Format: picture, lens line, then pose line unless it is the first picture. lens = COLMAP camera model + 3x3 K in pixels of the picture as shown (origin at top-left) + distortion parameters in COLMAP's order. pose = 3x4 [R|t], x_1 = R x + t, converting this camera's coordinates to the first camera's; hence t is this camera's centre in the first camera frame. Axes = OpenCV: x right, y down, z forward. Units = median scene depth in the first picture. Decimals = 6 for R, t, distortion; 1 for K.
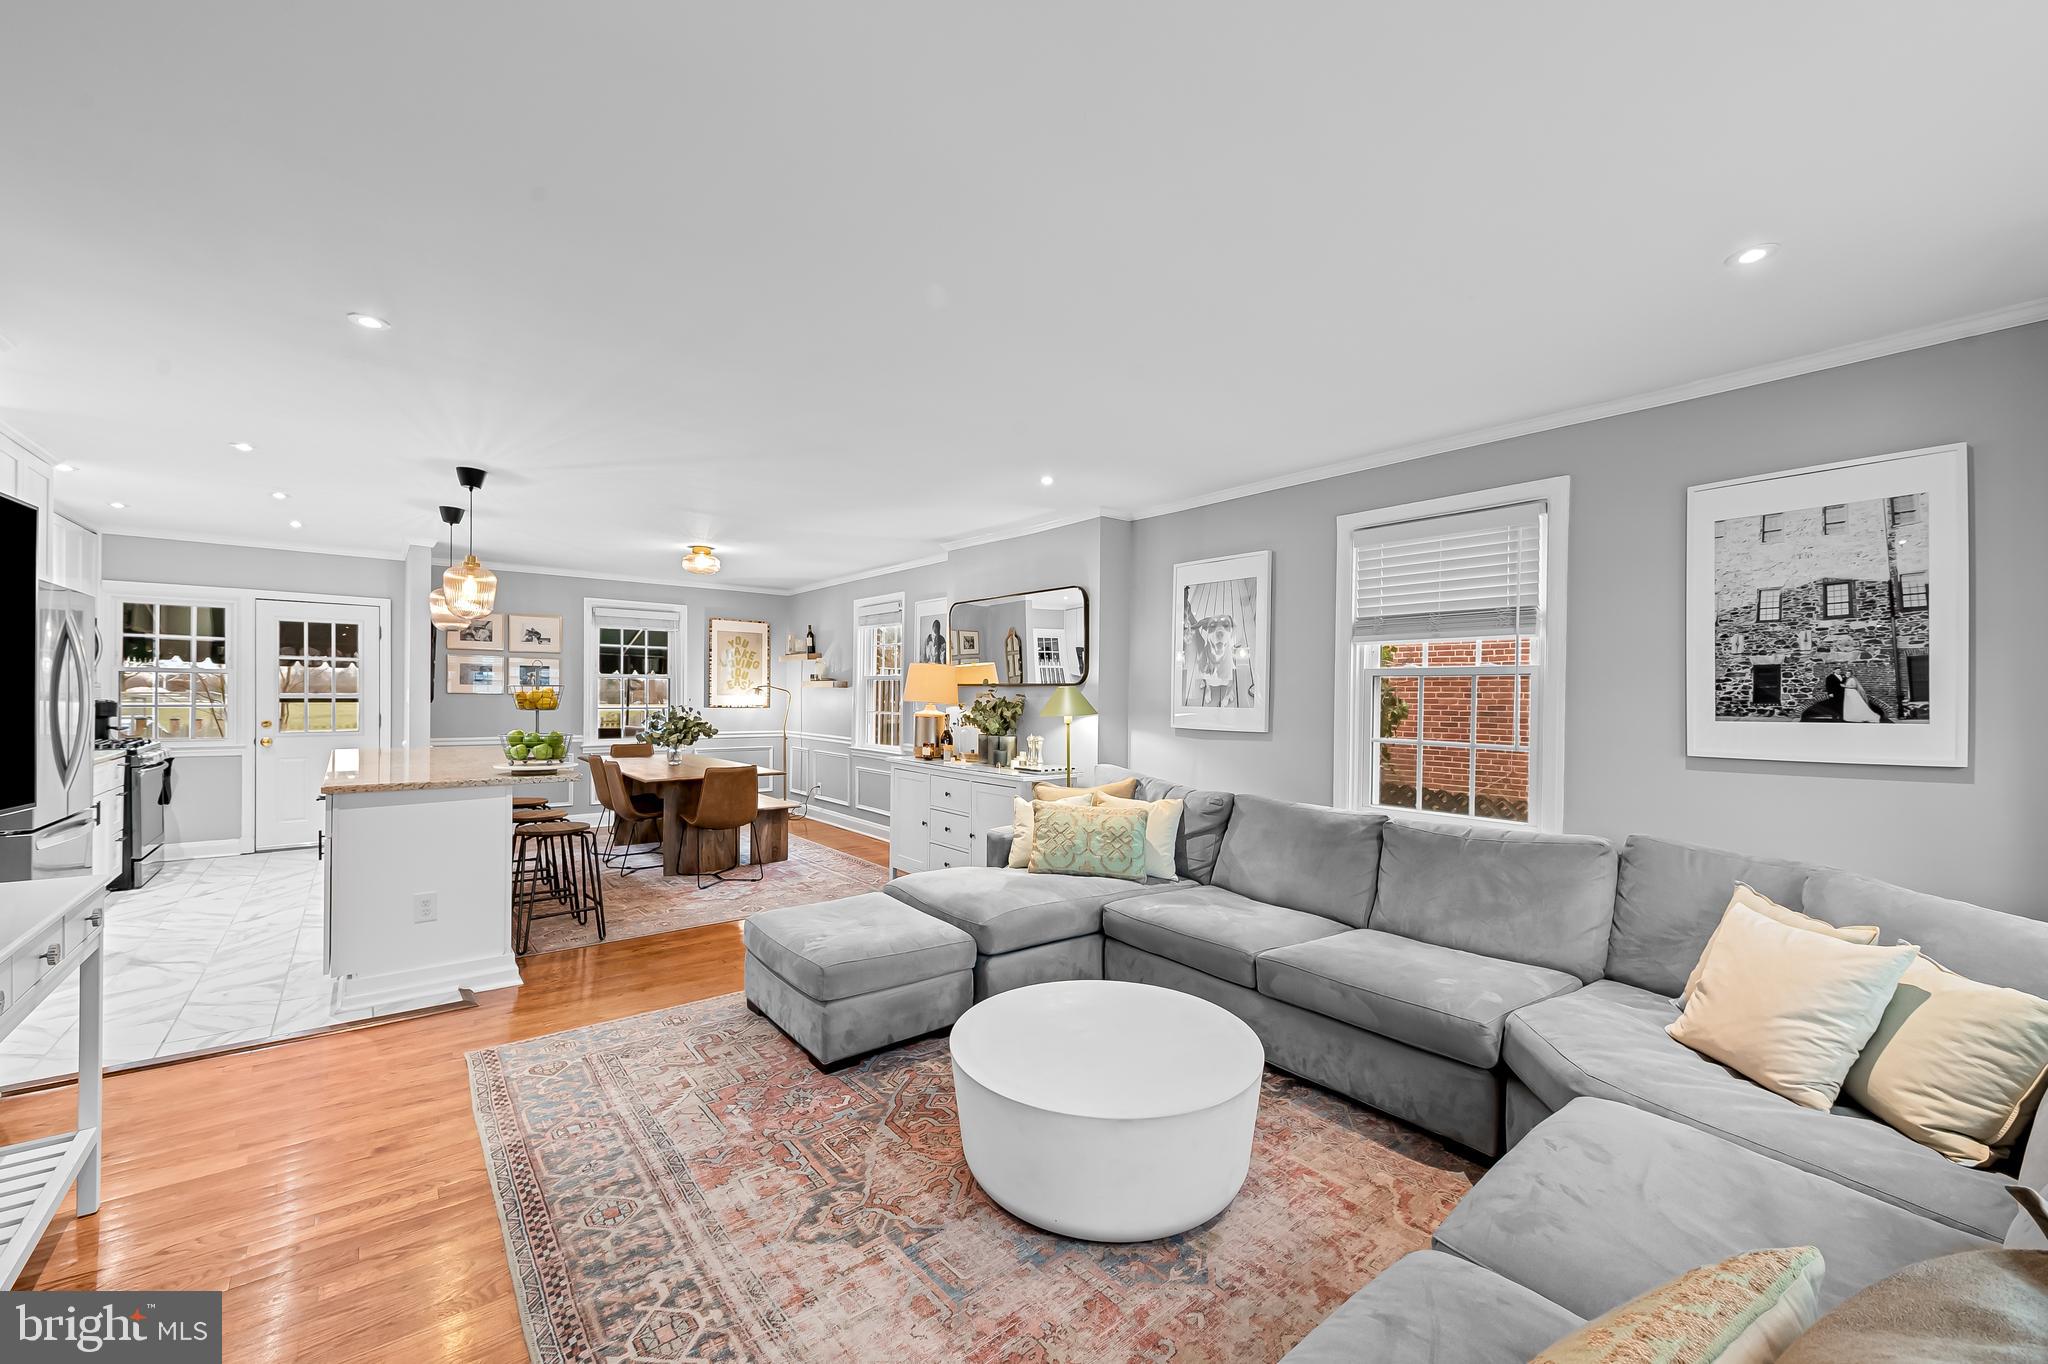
lens RADIAL K [[806.6, 0, 1025.7], [0, 806.6, 699.9], [0, 0, 1]] dist [0.006042, -0.000335]
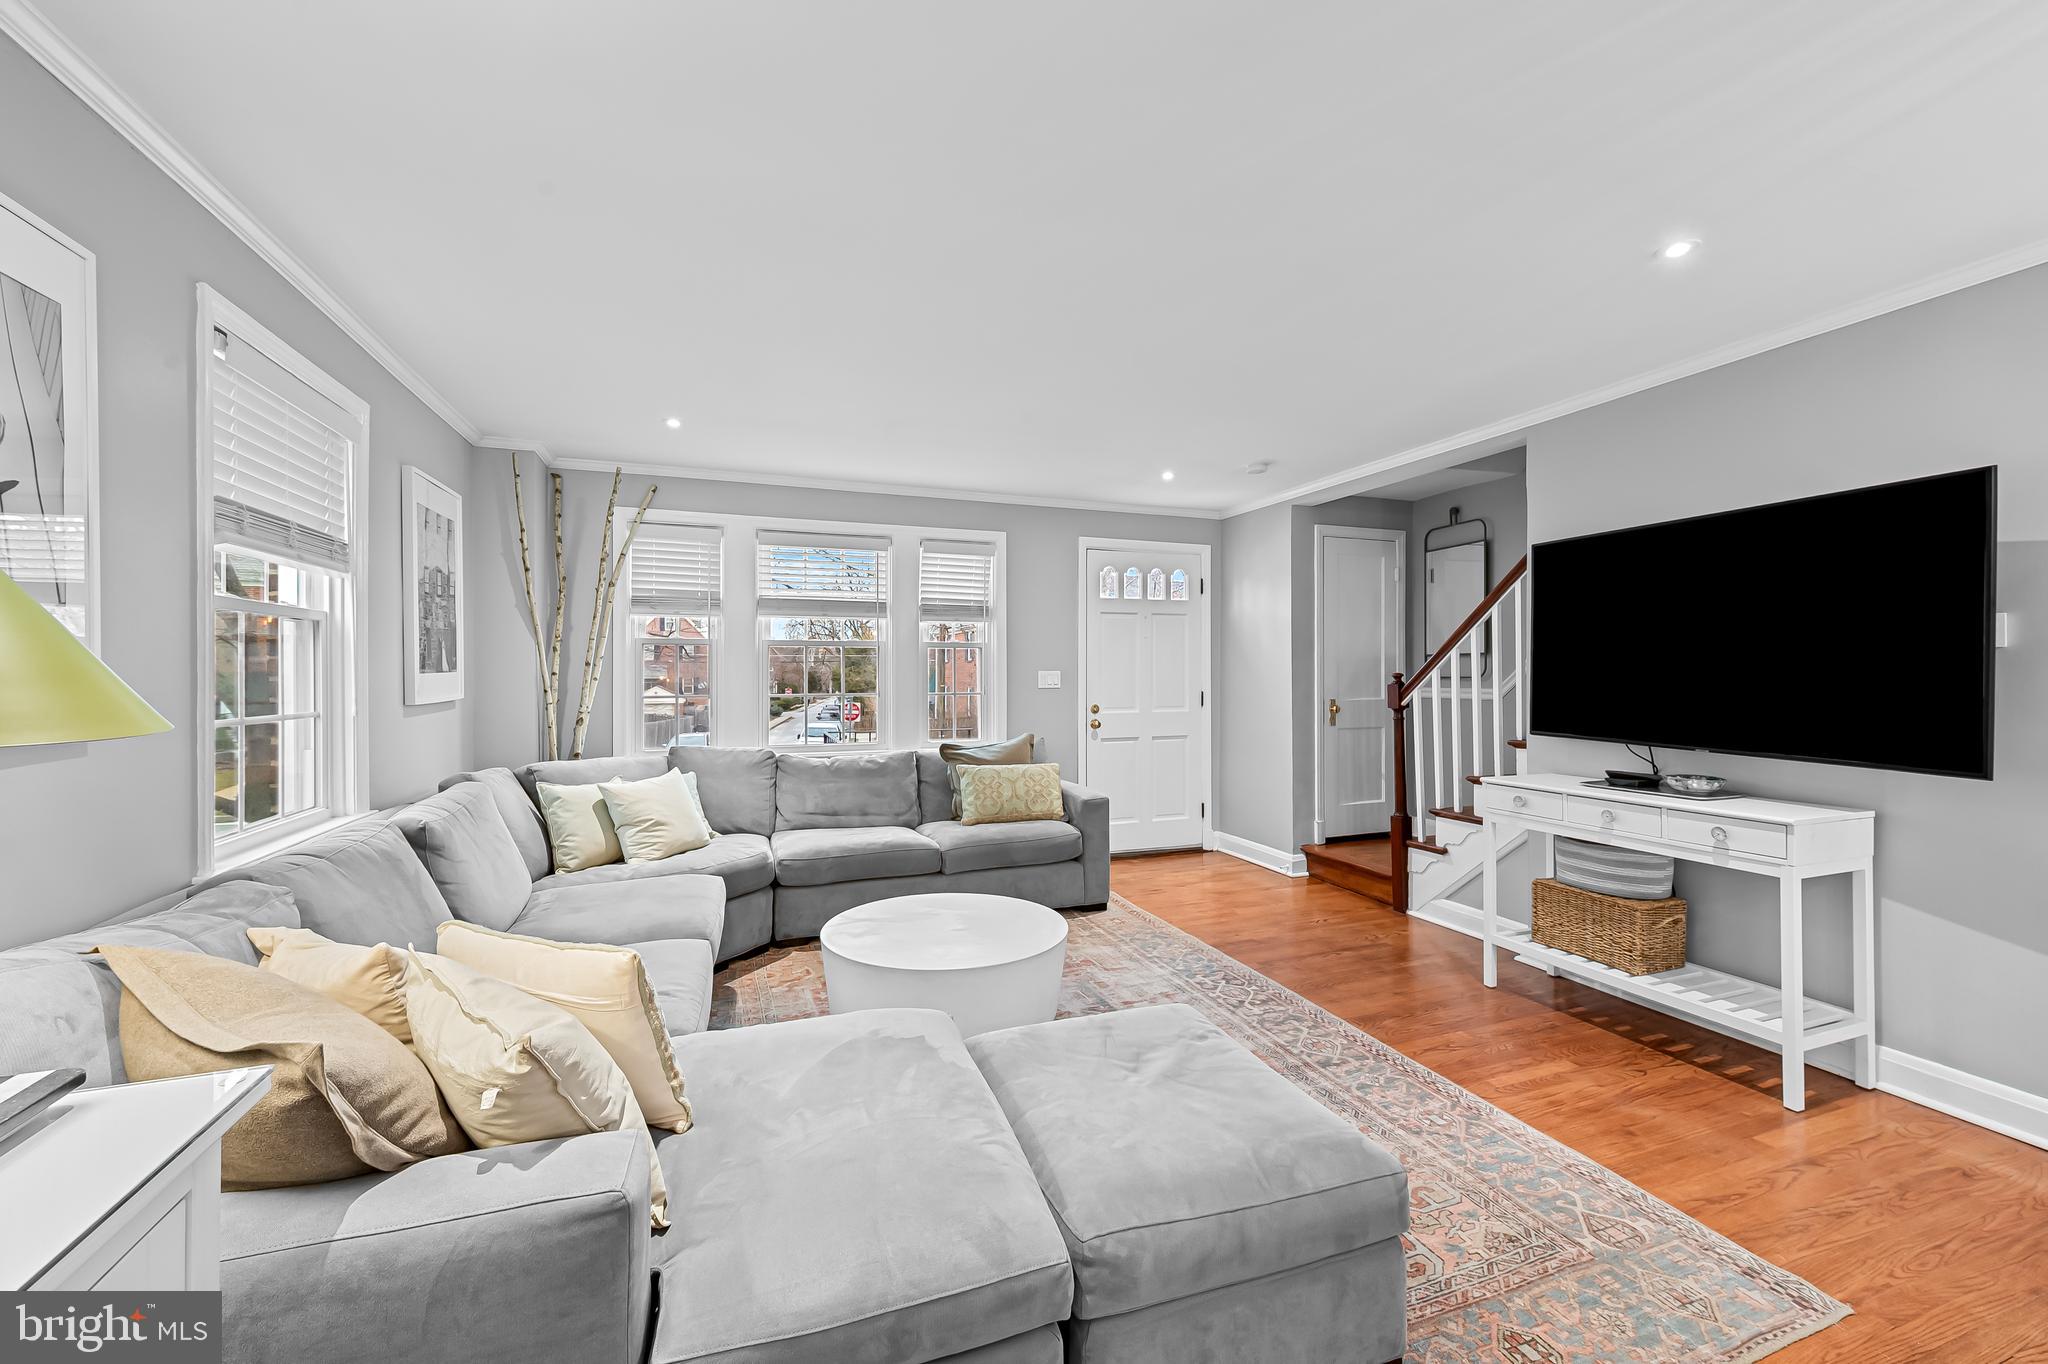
lens RADIAL K [[812.3, 0, 1028.9], [0, 812.3, 675.9], [0, 0, 1]] dist [0.007674, -0.002058]
pose [[-0.946693, -0.012630, 0.321888, -0.163508], [-0.008785, 0.999872, 0.013393, 0.002519], [-0.322016, 0.009851, -0.946683, 0.821747]]
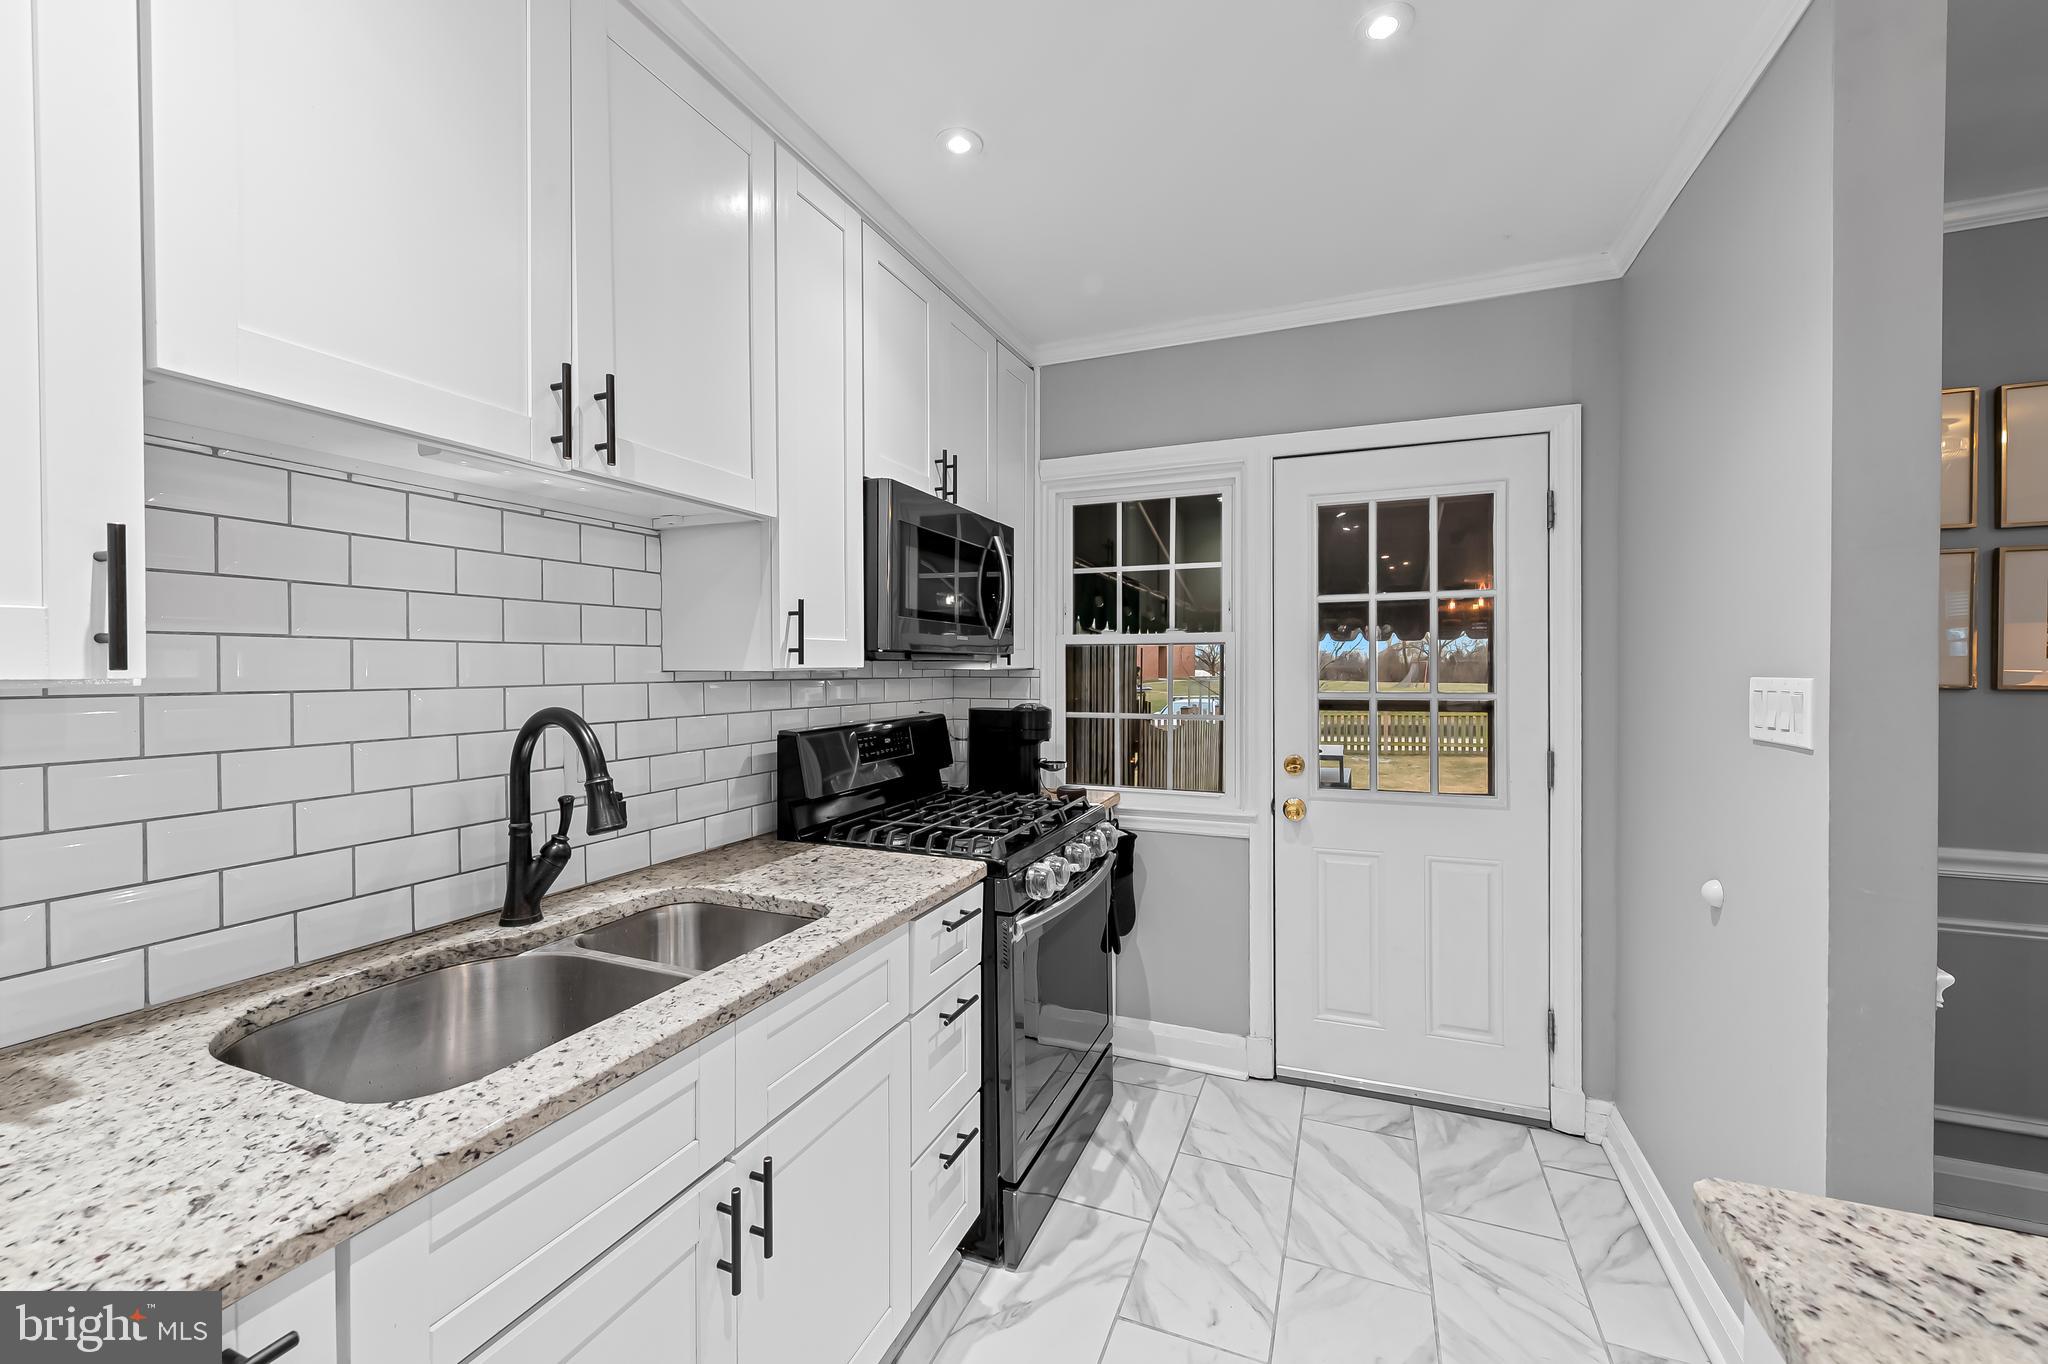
lens RADIAL K [[812.3, 0, 1028.9], [0, 812.3, 675.9], [0, 0, 1]] dist [0.007674, -0.002058]
pose [[0.480946, -0.005725, -0.876732, -0.668776], [0.001440, 0.999982, -0.005739, -0.013026], [0.876749, 0.001498, 0.480945, 0.714721]]
